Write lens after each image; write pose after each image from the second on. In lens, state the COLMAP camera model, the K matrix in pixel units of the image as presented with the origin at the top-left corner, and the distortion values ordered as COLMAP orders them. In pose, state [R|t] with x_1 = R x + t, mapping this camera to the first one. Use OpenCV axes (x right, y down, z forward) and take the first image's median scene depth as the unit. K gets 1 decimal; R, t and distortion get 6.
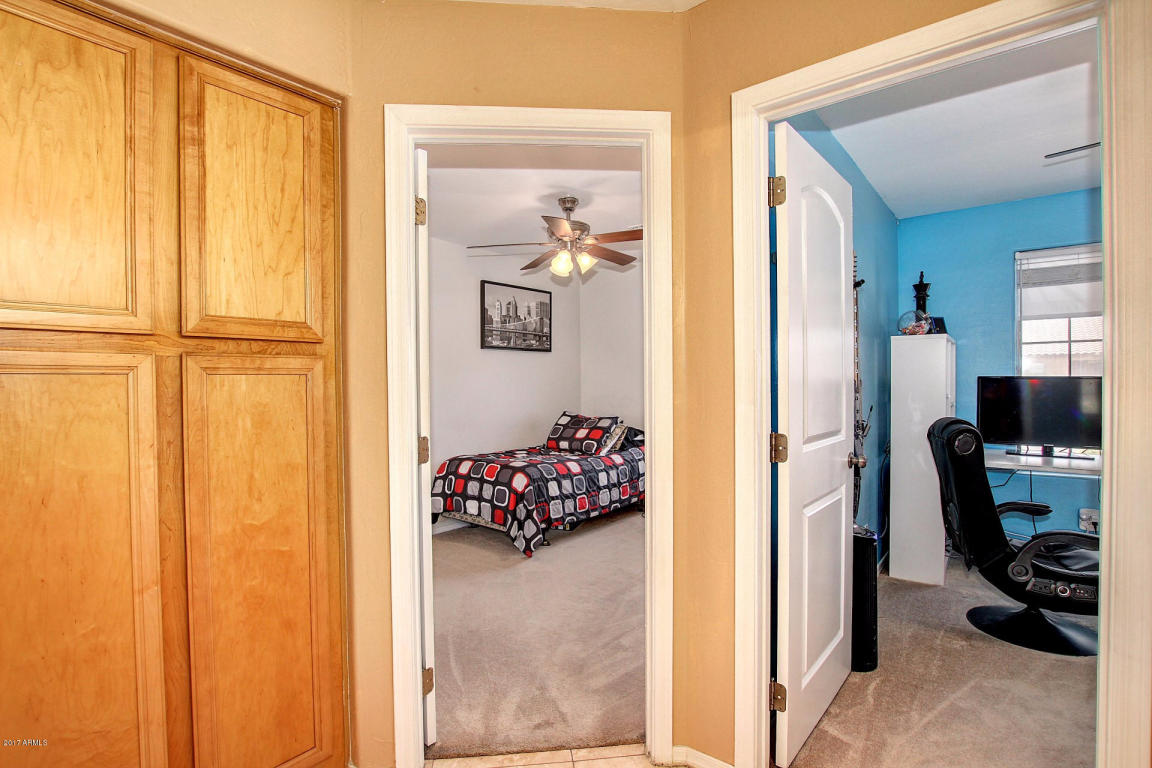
lens RADIAL K [[555.6, 0, 576.0], [0, 555.6, 377.7], [0, 0, 1]] dist [-0.033933, 0.004336]
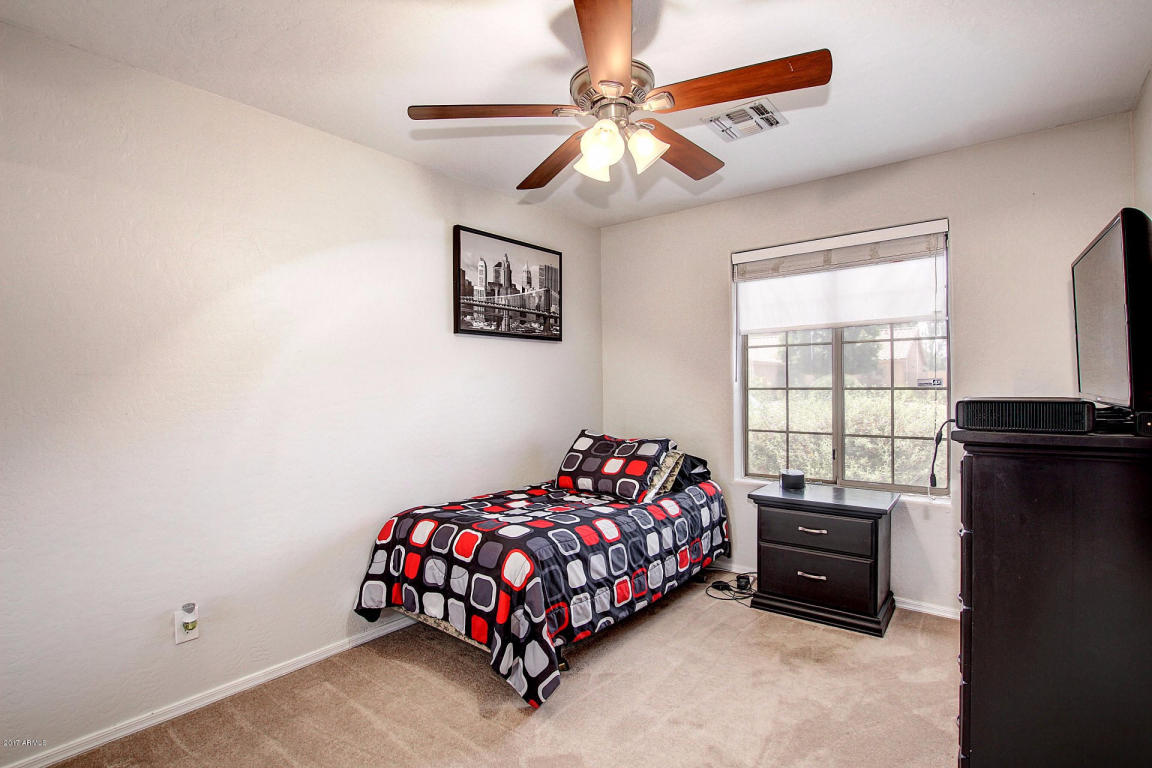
lens RADIAL K [[555.6, 0, 570.6], [0, 555.6, 380.6], [0, 0, 1]] dist [-0.033933, 0.004336]
pose [[0.999994, -0.003386, 0.000225, -0.043055], [0.003386, 0.999993, -0.001592, 0.003810], [-0.000219, 0.001593, 0.999999, 0.409842]]
